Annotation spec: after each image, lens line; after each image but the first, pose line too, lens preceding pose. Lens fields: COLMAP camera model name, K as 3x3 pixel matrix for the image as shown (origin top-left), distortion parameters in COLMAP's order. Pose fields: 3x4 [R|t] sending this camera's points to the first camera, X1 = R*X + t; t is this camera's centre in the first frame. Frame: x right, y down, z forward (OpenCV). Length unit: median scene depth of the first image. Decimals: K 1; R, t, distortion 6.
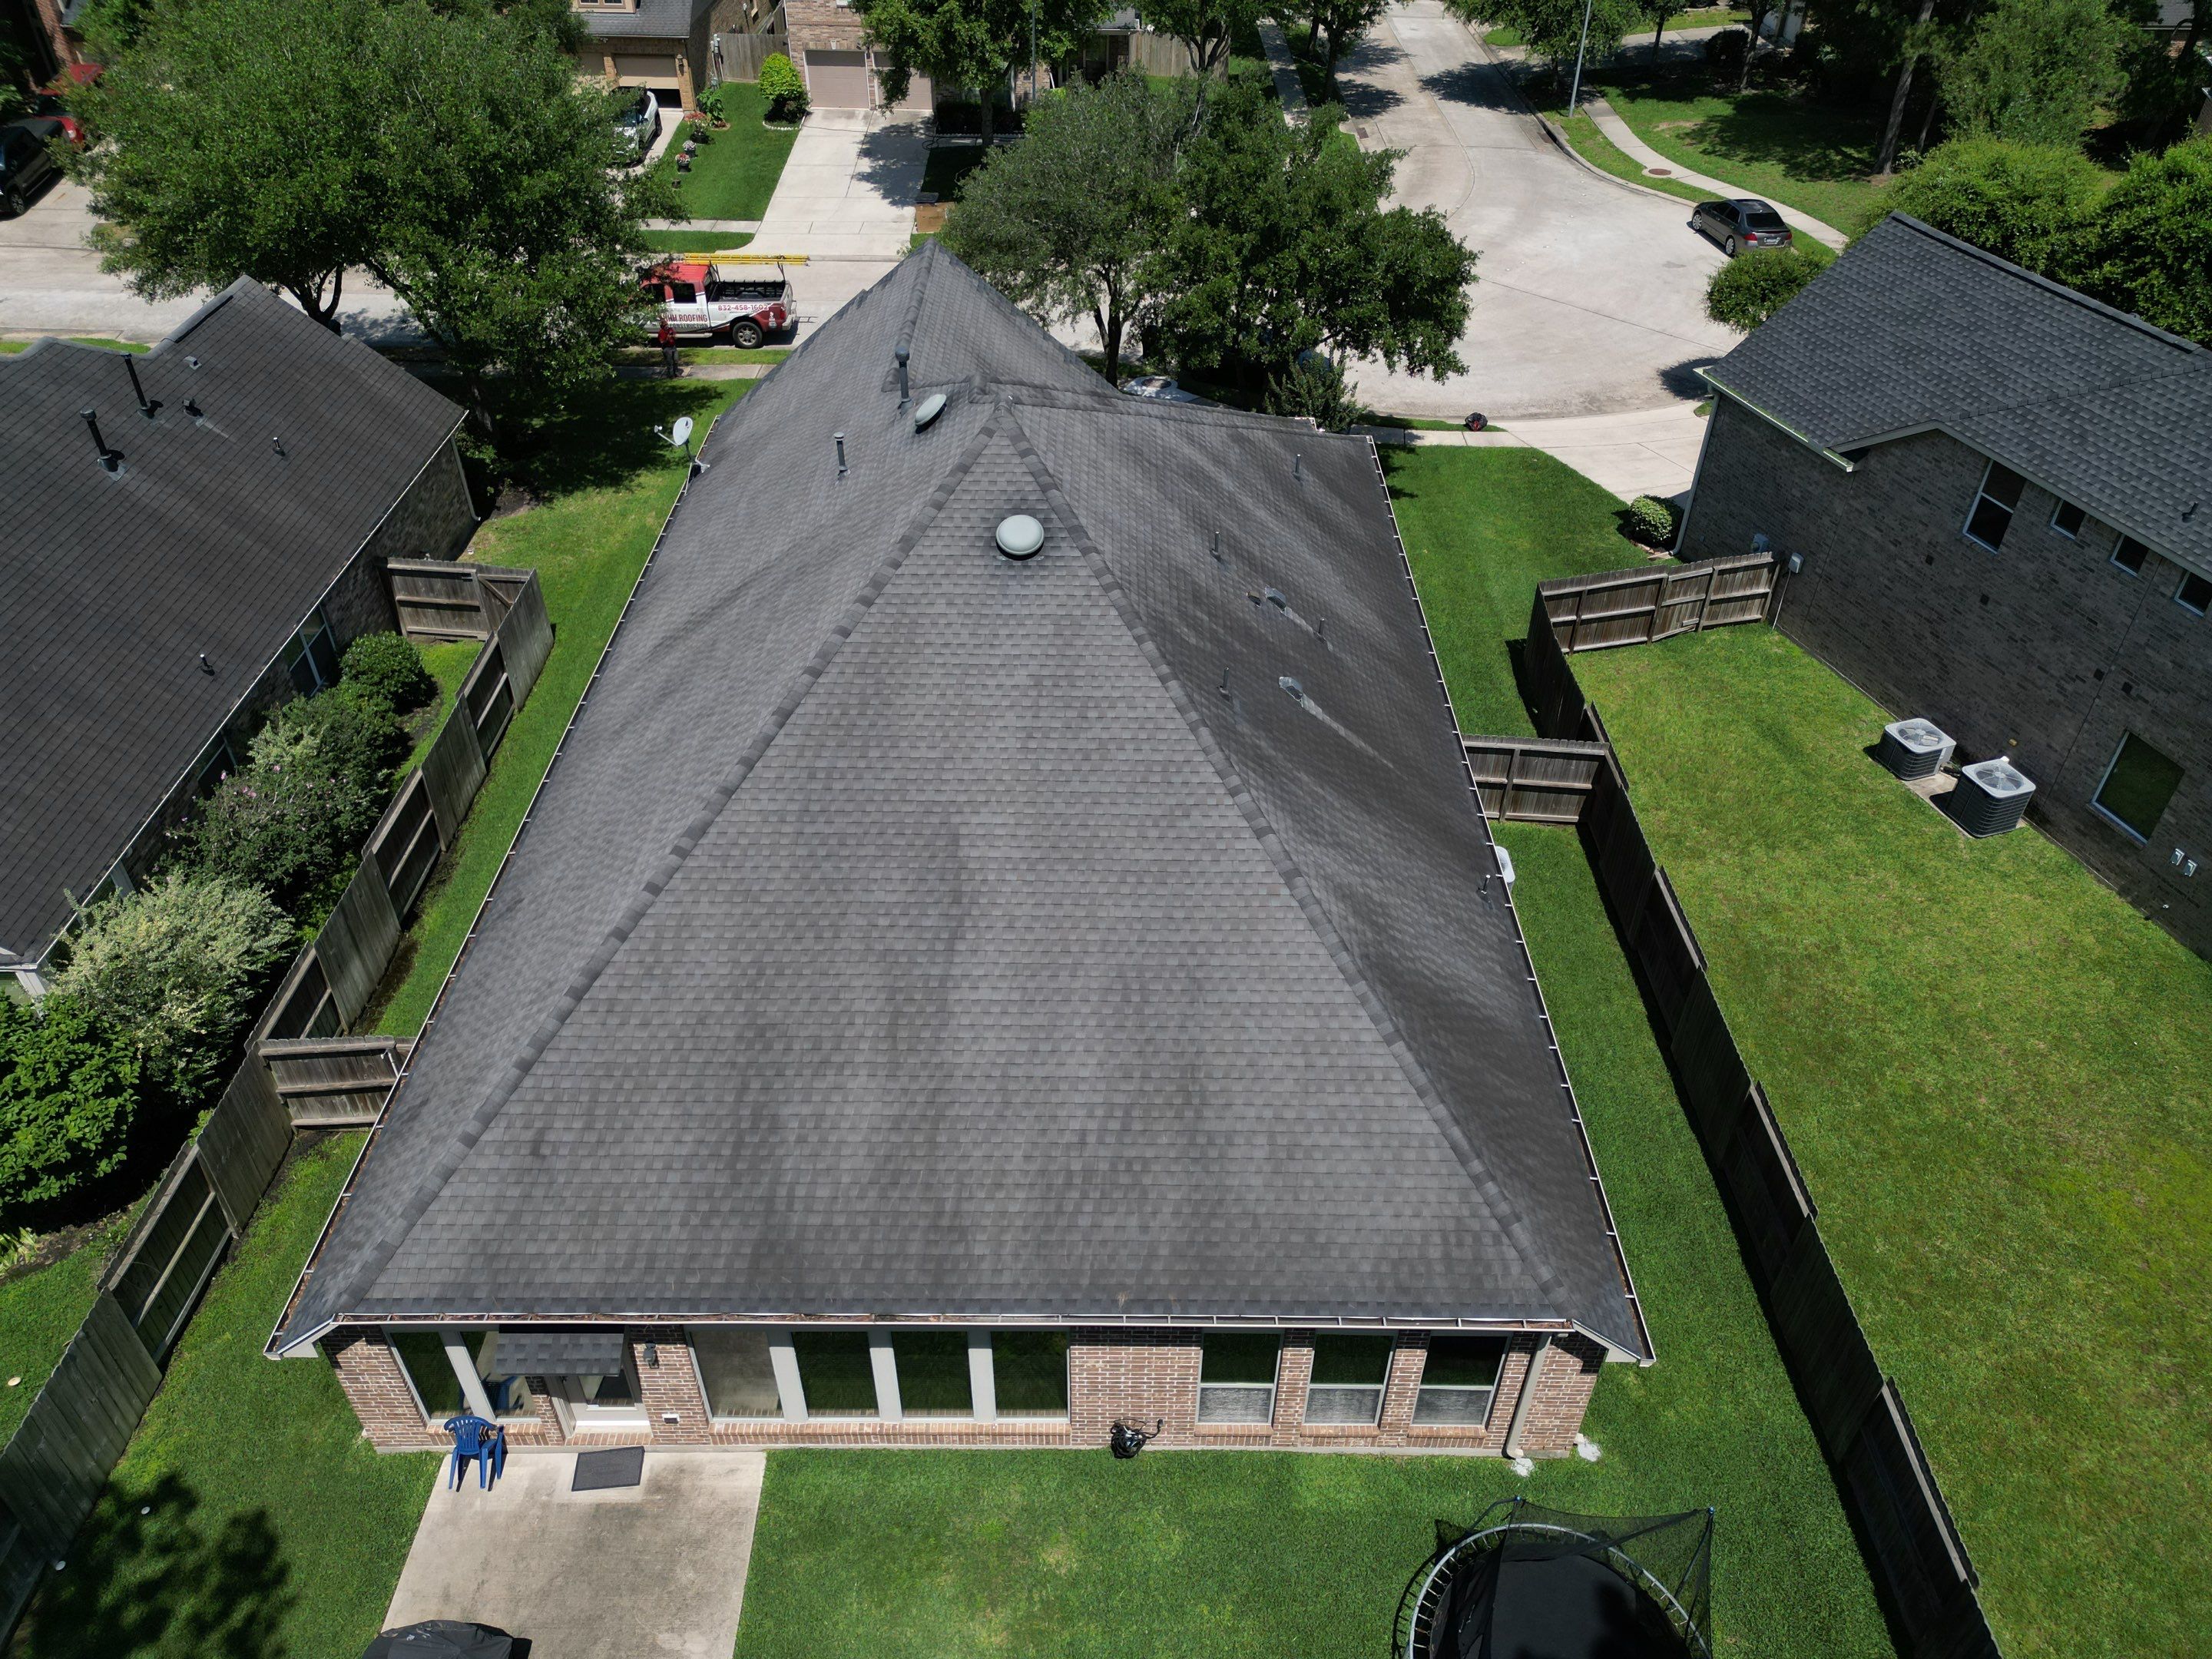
lens RADIAL K [[1555.8, 0, 1112.0], [0, 1555.8, 825.8], [0, 0, 1]] dist [0.062826, -0.060563]
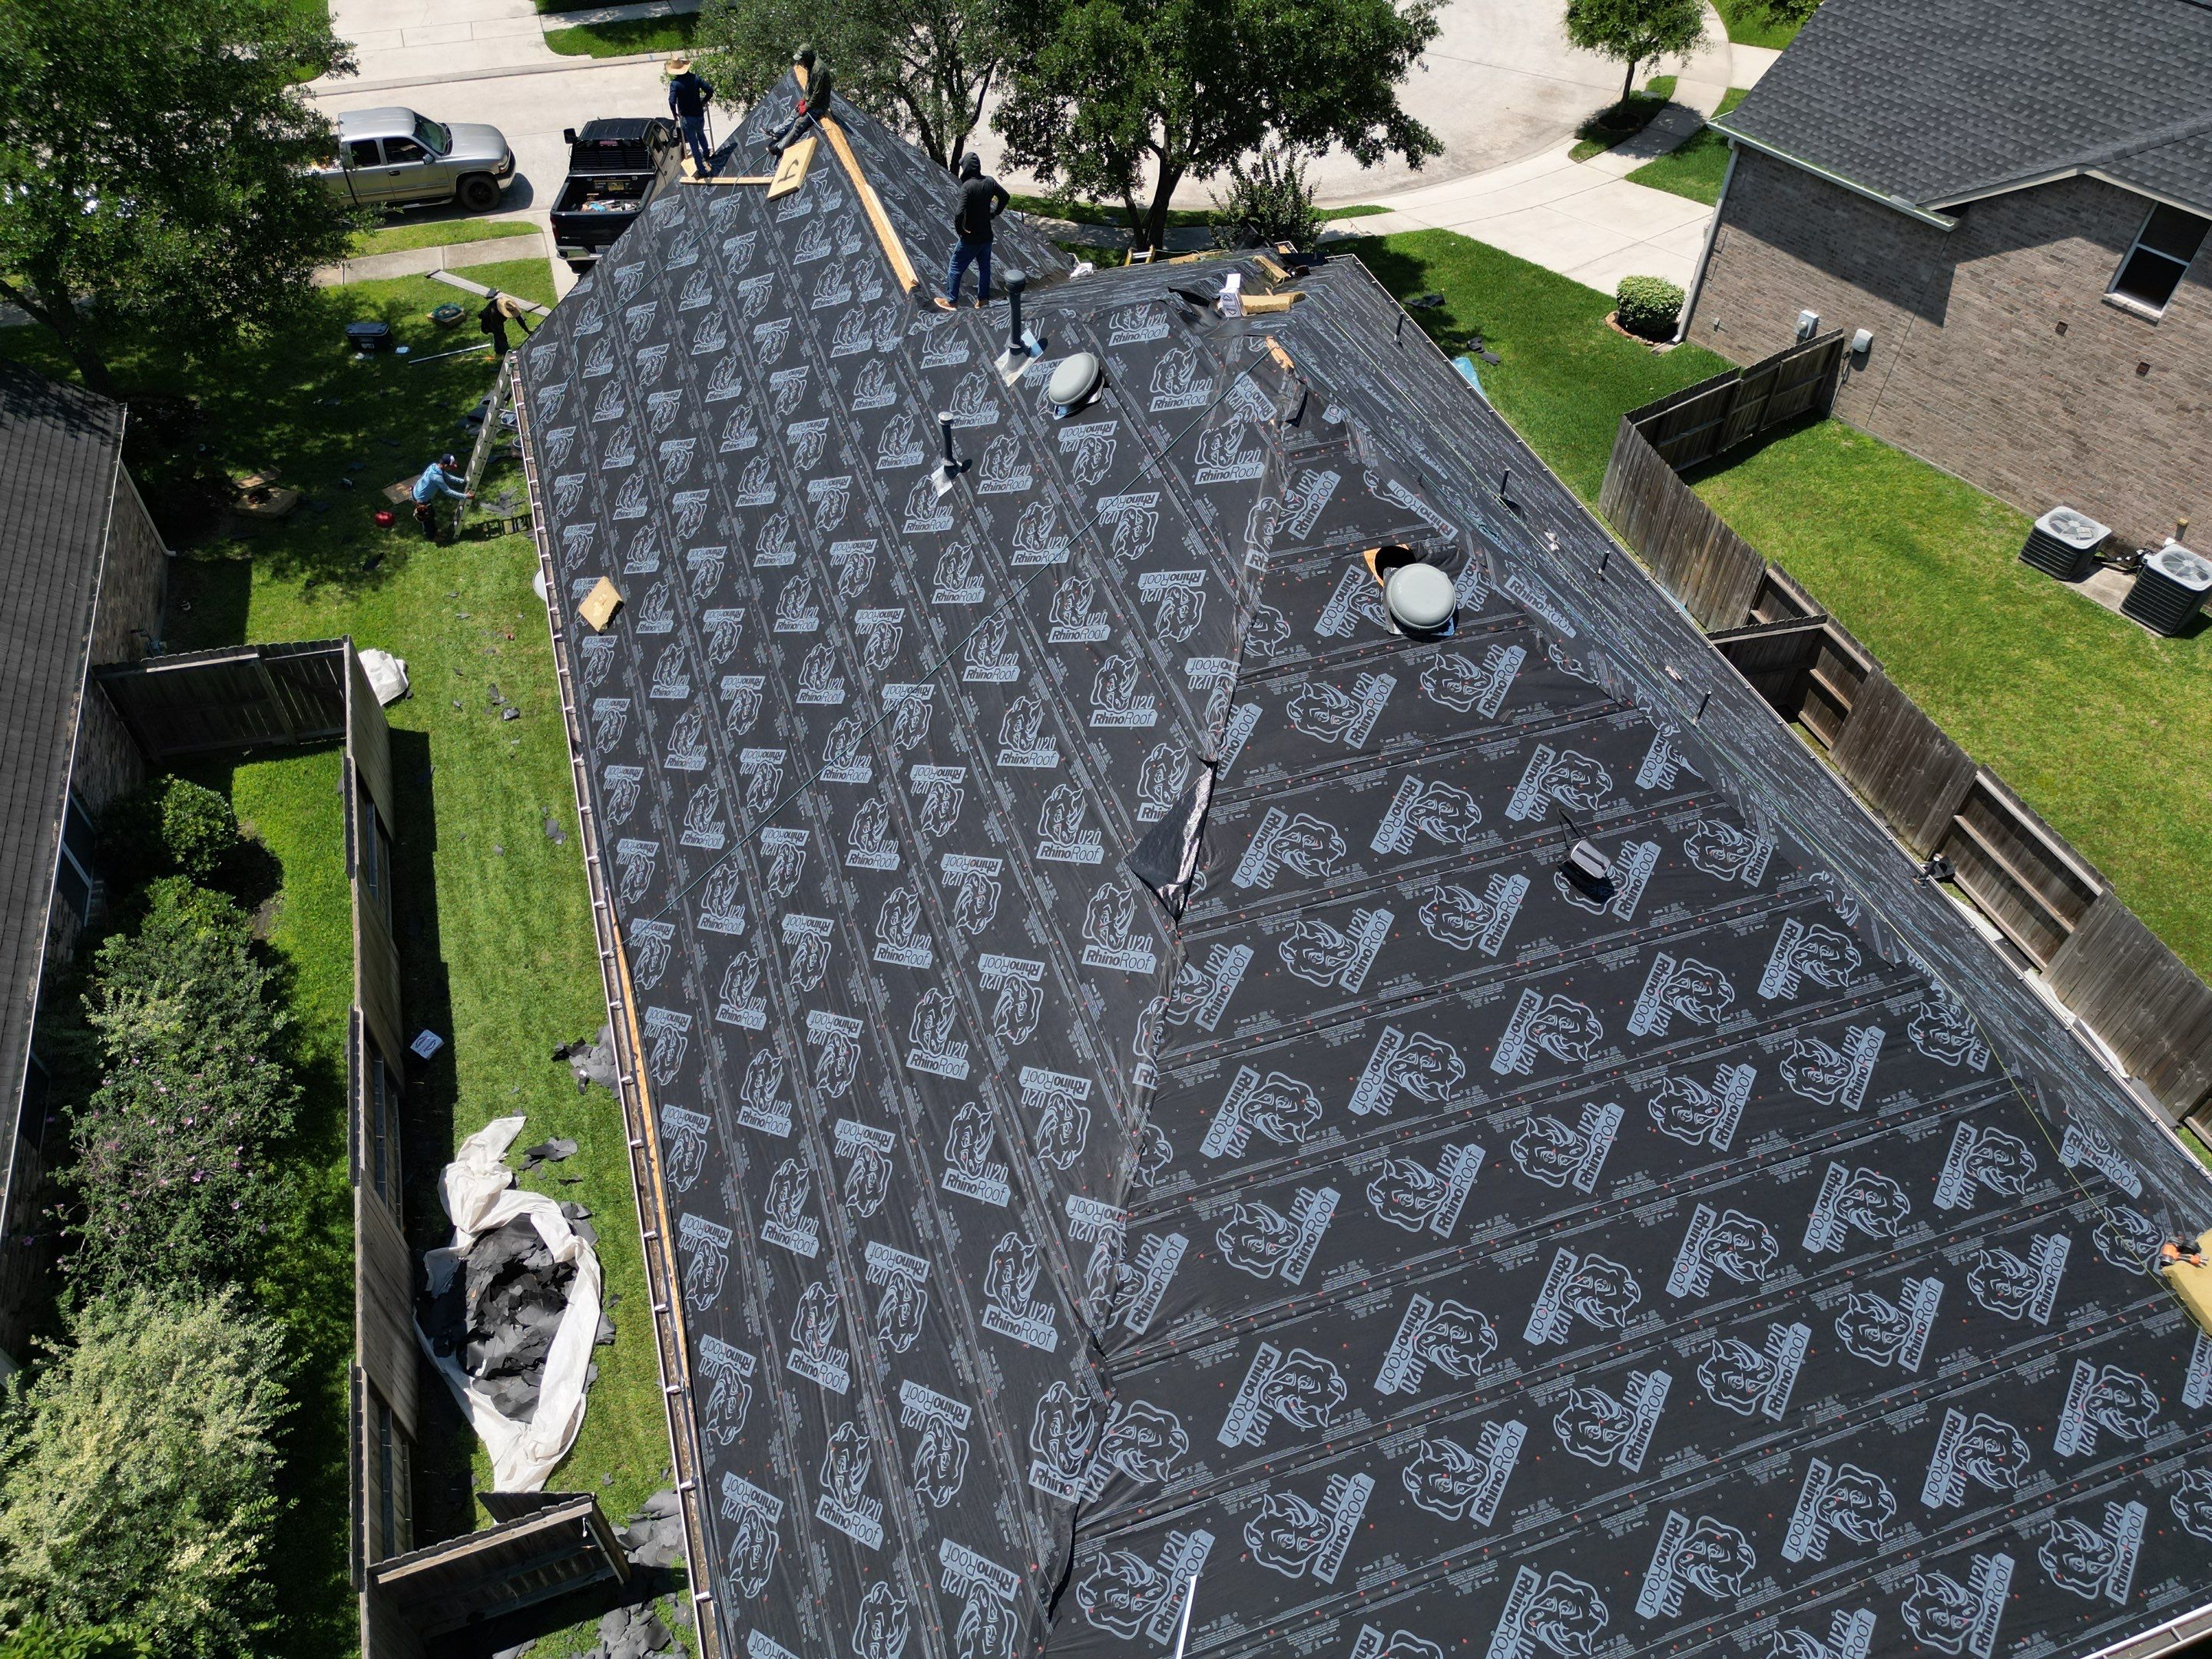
lens RADIAL K [[1555.8, 0, 1106.1], [0, 1555.8, 836.2], [0, 0, 1]] dist [0.062826, -0.060563]
pose [[0.947309, -0.226479, 0.226521, -0.209415], [0.189780, 0.966522, 0.172682, -0.123010], [-0.258047, -0.120594, 0.958577, 0.217786]]
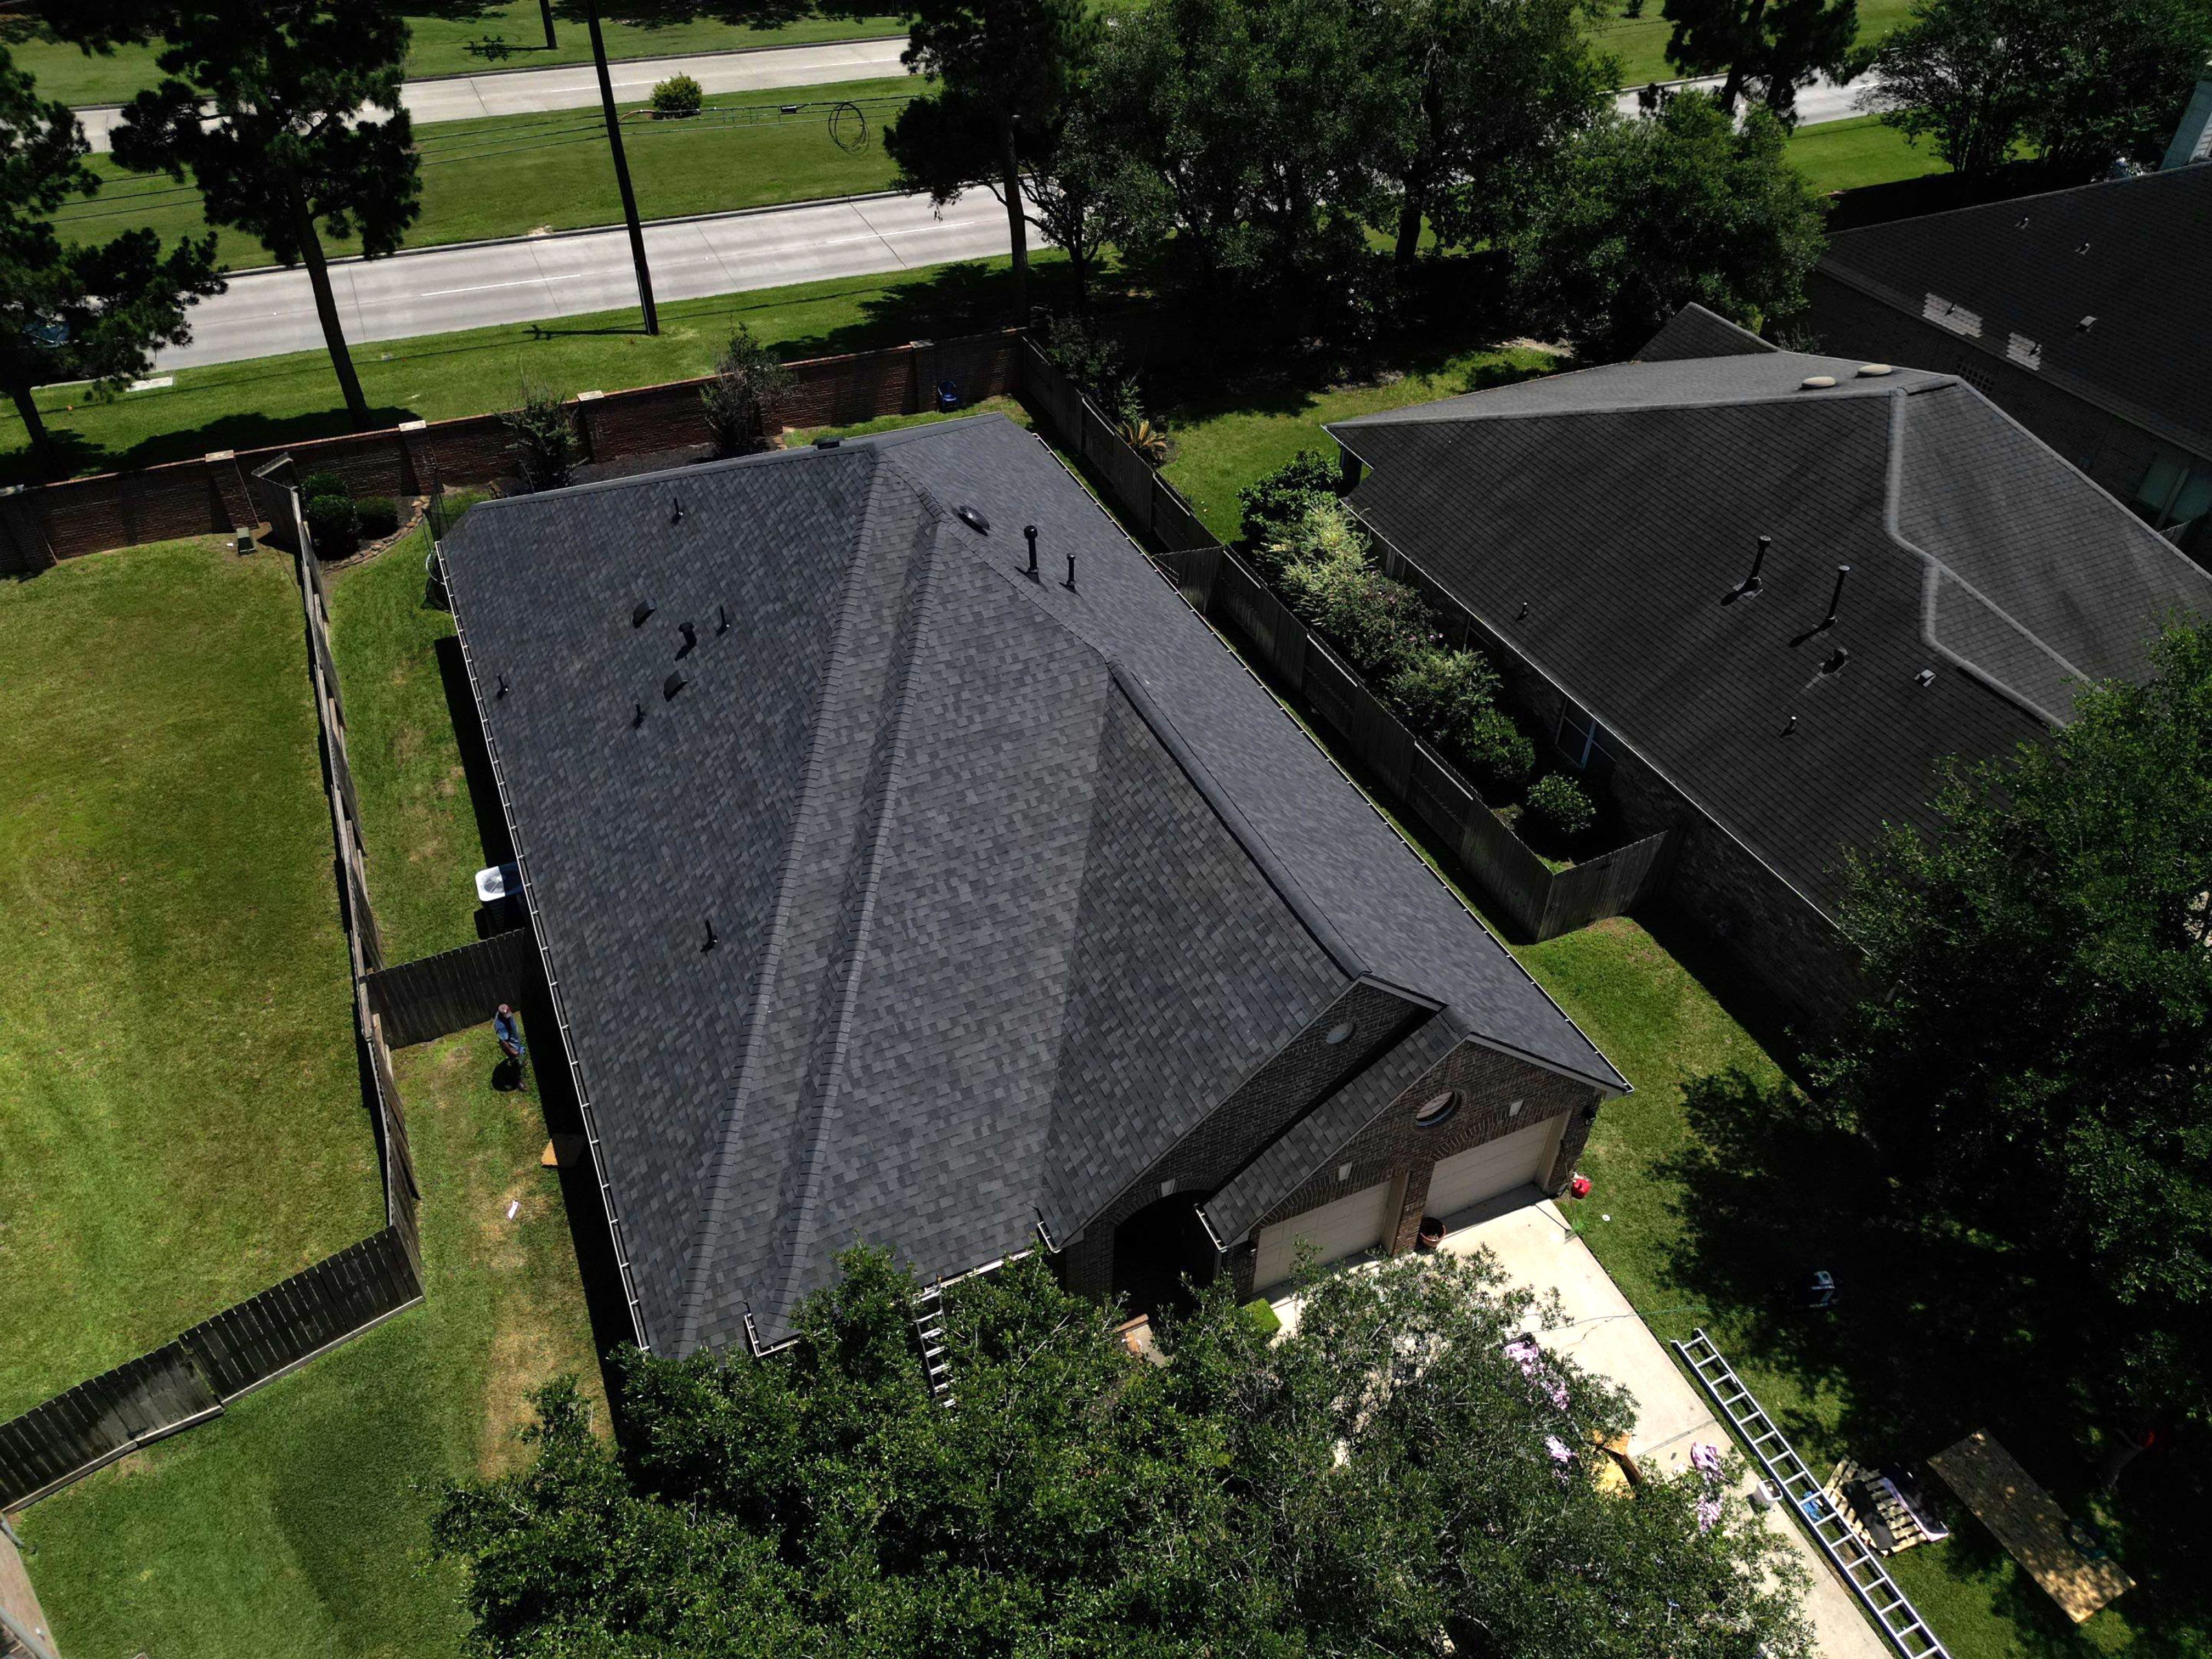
lens RADIAL K [[1555.8, 0, 1110.8], [0, 1555.8, 824.1], [0, 0, 1]] dist [0.062826, -0.060563]
pose [[-0.909040, 0.245496, -0.336716, 0.156211], [-0.281401, 0.234317, 0.930542, -0.872074], [0.307343, 0.940653, -0.143921, 0.937125]]
